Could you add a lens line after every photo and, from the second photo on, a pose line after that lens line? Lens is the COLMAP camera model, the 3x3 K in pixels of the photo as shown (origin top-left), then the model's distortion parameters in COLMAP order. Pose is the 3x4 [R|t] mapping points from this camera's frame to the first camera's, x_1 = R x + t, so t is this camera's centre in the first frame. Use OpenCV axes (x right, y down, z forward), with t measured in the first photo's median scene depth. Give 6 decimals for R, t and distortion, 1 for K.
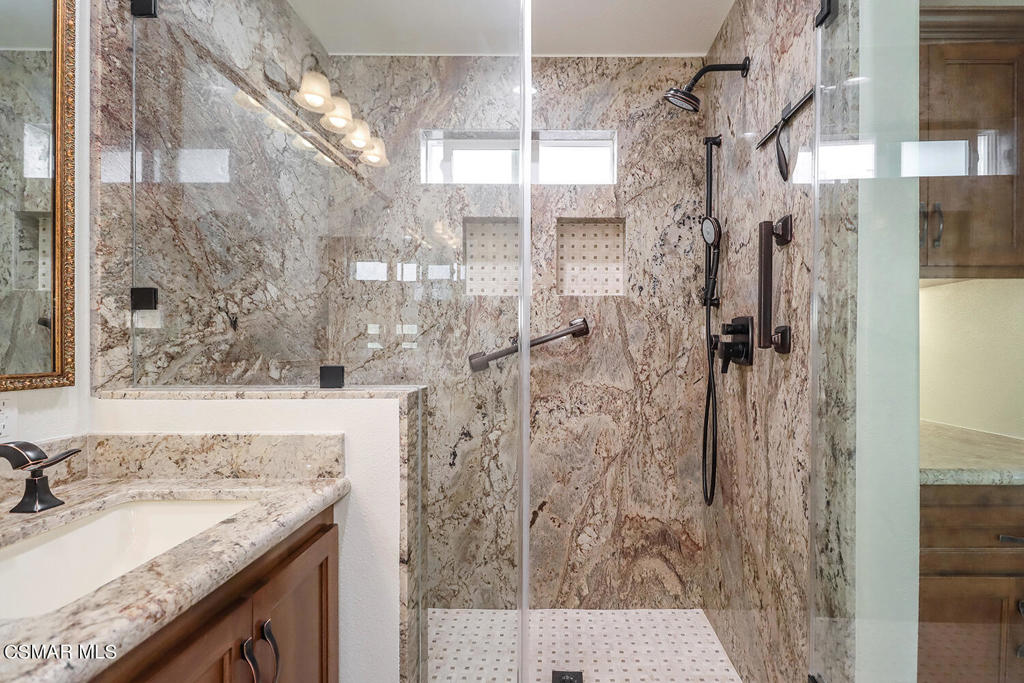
lens RADIAL K [[489.1, 0, 555.9], [0, 489.1, 349.1], [0, 0, 1]] dist [0.023415, -0.015488]
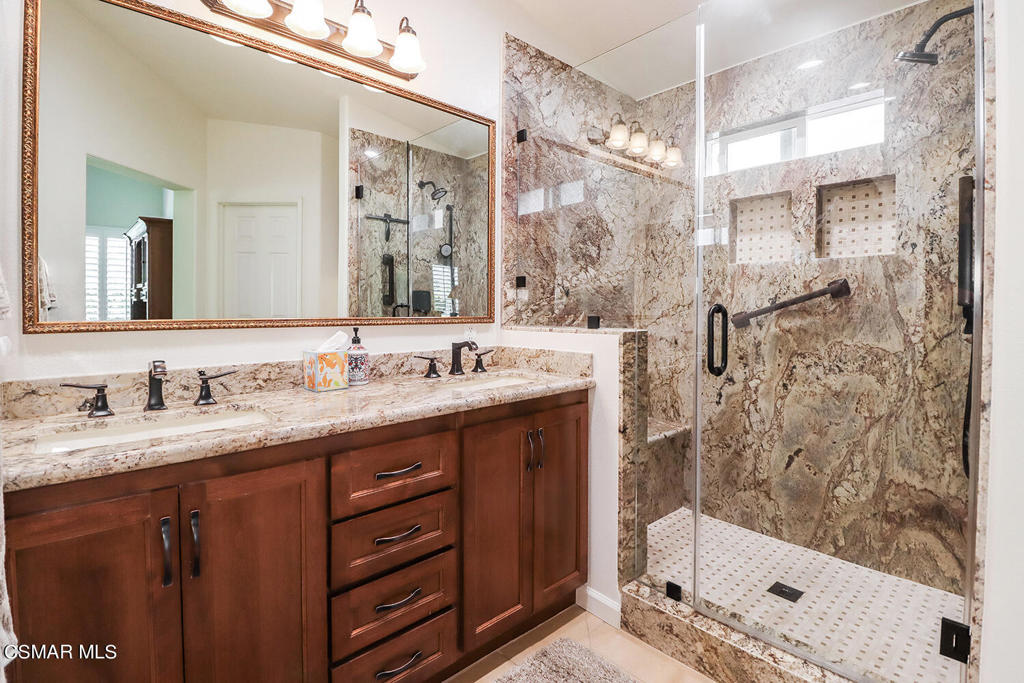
lens RADIAL K [[489.5, 0, 515.1], [0, 489.5, 315.8], [0, 0, 1]] dist [-0.004441, -0.000640]
pose [[0.678020, 0.011716, -0.734950, 0.346104], [-0.009051, 0.999930, 0.007590, 0.012268], [0.734988, 0.001506, 0.678079, -0.209426]]
